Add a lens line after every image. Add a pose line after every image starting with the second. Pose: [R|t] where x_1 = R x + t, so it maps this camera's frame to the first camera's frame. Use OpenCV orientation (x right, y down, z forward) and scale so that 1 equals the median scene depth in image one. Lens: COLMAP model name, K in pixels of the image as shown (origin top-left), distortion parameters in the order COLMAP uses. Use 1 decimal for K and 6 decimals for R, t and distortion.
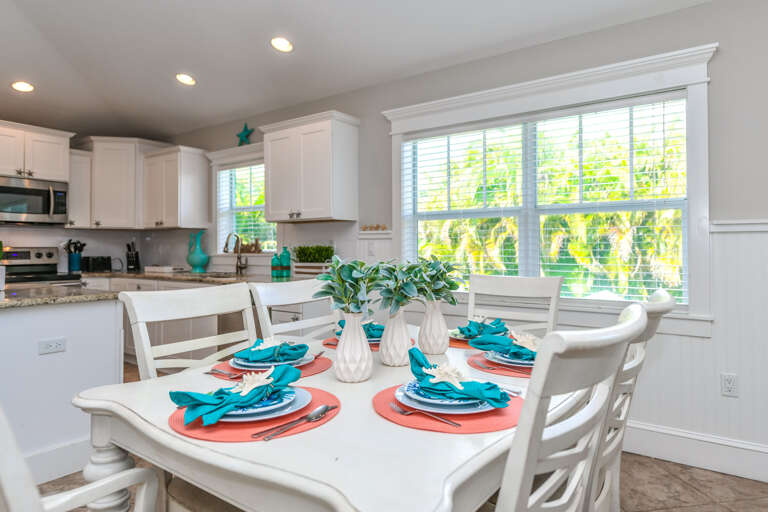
lens RADIAL K [[481.5, 0, 385.2], [0, 481.5, 242.1], [0, 0, 1]] dist [0.000540, 0.000197]
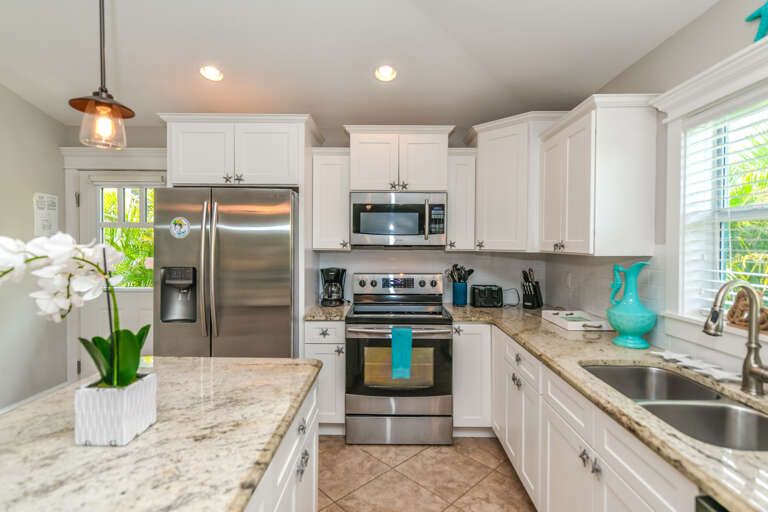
lens RADIAL K [[370.2, 0, 395.5], [0, 370.2, 251.7], [0, 0, 1]] dist [-0.002365, -0.000242]
pose [[0.579556, 0.020087, -0.814685, -0.222680], [0.003555, 0.999624, 0.027176, -0.045520], [0.814925, -0.018646, 0.579267, 0.589648]]
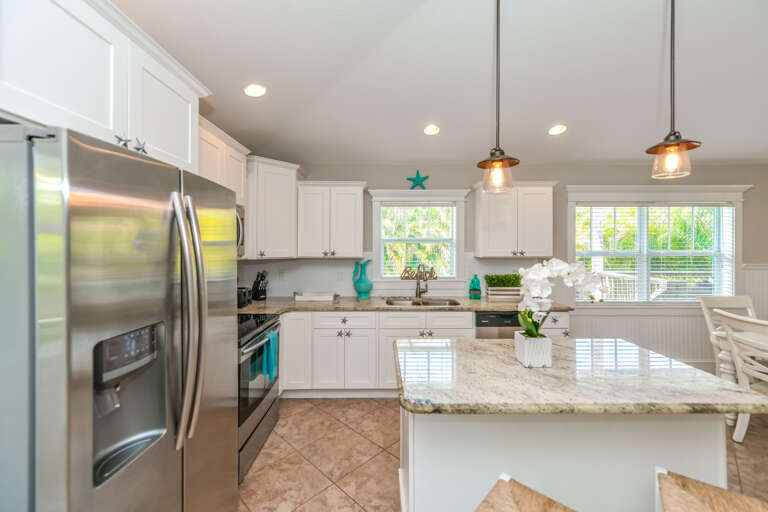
lens RADIAL K [[301.1, 0, 384.0], [0, 301.1, 256.0], [0, 0, 1]] dist [0.001943, 0.000127]
pose [[0.810159, -0.013920, 0.586045, -0.771219], [-0.009266, 0.999289, 0.036545, -0.059828], [-0.586137, -0.035038, 0.809454, 0.426944]]
